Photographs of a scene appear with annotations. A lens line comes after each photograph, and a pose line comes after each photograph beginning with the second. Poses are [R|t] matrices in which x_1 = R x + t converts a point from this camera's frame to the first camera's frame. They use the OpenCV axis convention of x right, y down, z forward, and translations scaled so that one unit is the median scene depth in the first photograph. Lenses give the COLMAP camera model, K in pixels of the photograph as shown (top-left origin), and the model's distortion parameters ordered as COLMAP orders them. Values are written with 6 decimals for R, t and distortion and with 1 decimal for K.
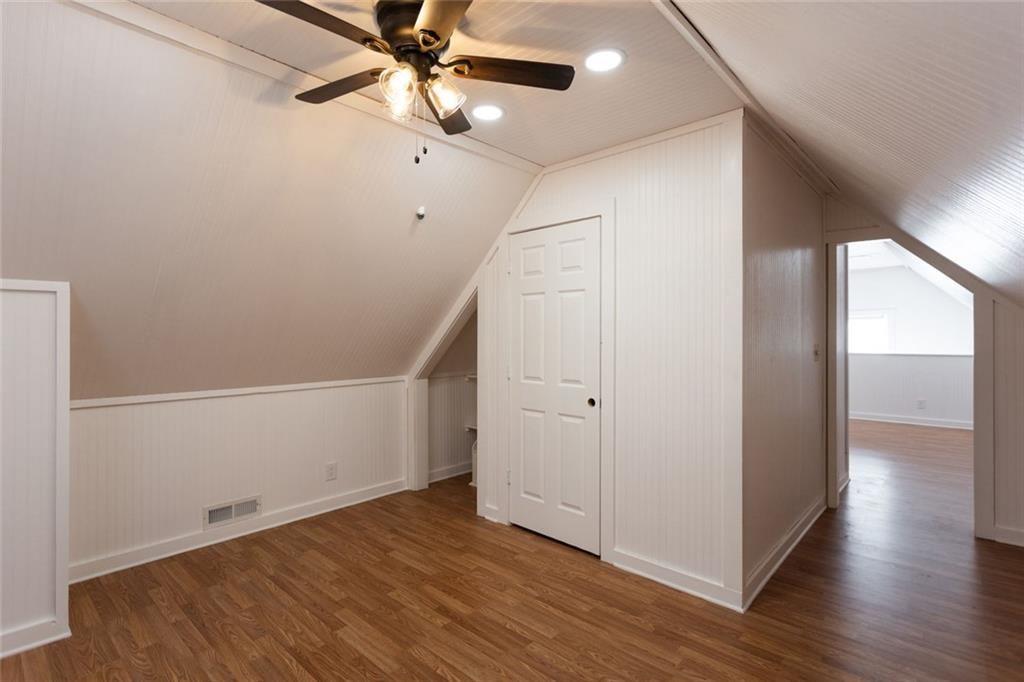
lens RADIAL K [[486.8, 0, 538.6], [0, 486.8, 326.0], [0, 0, 1]] dist [0.000594, 0.000803]
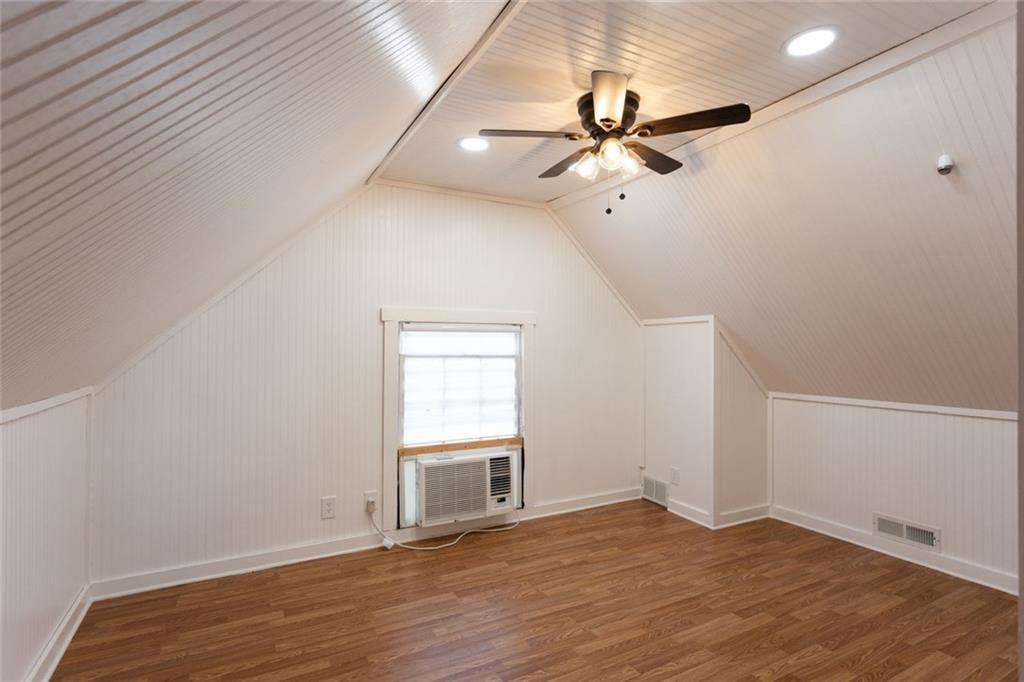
lens RADIAL K [[486.8, 0, 515.1], [0, 486.8, 343.6], [0, 0, 1]] dist [0.000594, 0.000803]
pose [[-0.331785, -0.005374, -0.943340, 0.632241], [0.017575, 0.999775, -0.011877, 0.011361], [0.943191, -0.020520, -0.331616, 0.718214]]
